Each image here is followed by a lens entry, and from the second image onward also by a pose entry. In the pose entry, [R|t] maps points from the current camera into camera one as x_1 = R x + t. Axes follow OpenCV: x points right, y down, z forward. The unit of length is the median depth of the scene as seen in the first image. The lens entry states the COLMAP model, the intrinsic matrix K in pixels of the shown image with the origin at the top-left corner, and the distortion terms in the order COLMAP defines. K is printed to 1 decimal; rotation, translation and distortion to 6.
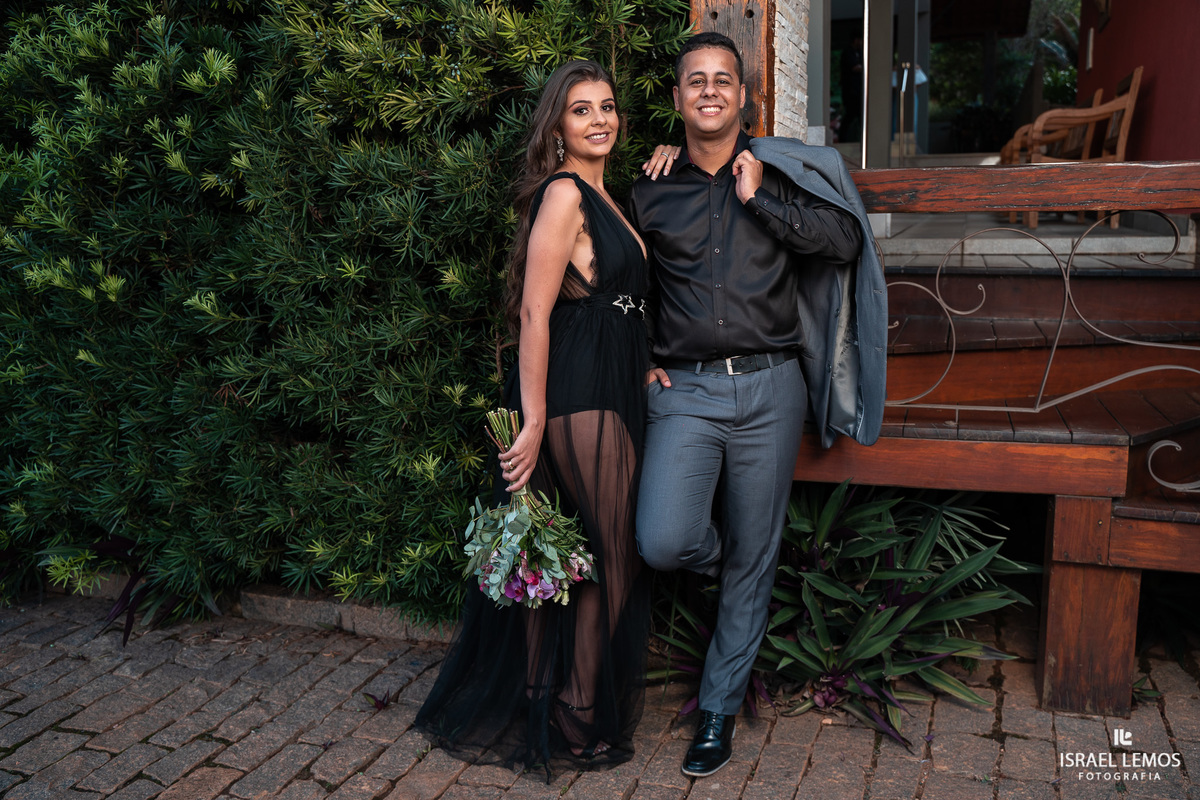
lens RADIAL K [[953.2, 0, 603.1], [0, 953.2, 398.7], [0, 0, 1]] dist [-0.098054, 0.051299]
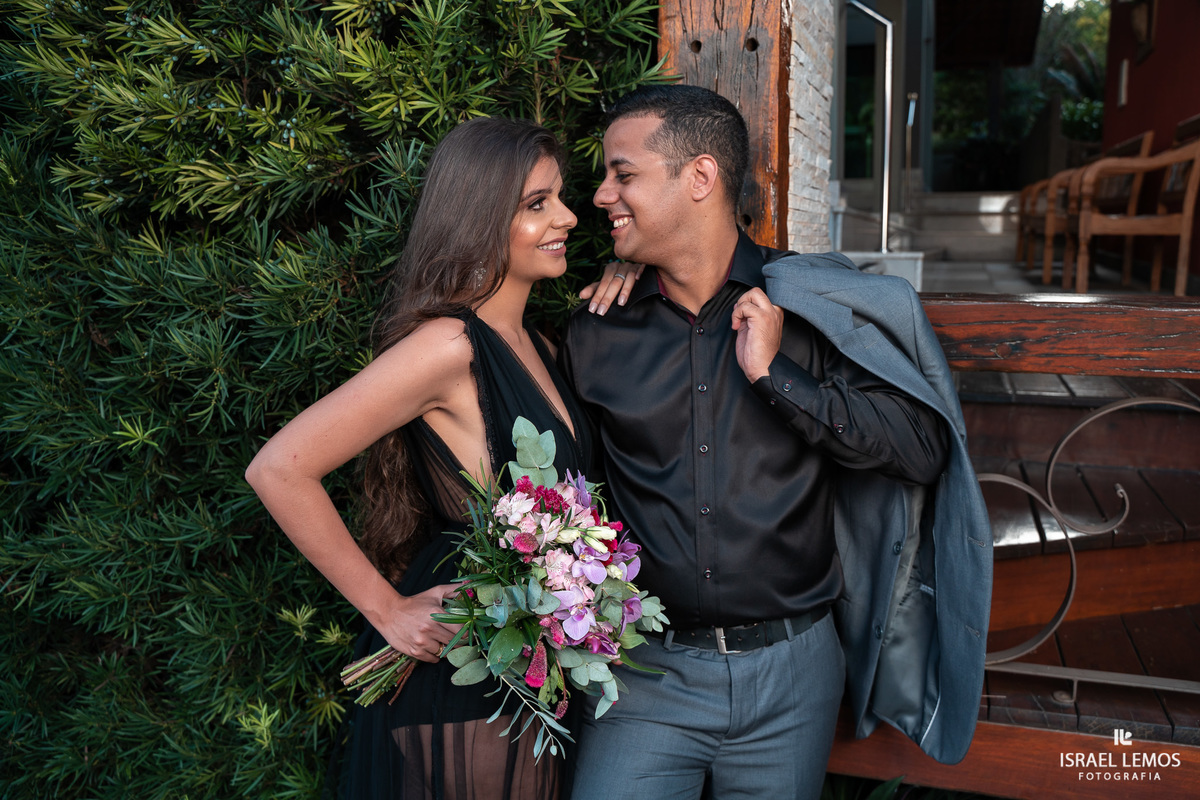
lens RADIAL K [[953.2, 0, 593.6], [0, 953.2, 408.0], [0, 0, 1]] dist [-0.098054, 0.051299]
pose [[0.999824, 0.005626, 0.017898, 0.038786], [-0.005451, 0.999937, -0.009795, -0.156702], [-0.017952, 0.009696, 0.999792, 0.366331]]
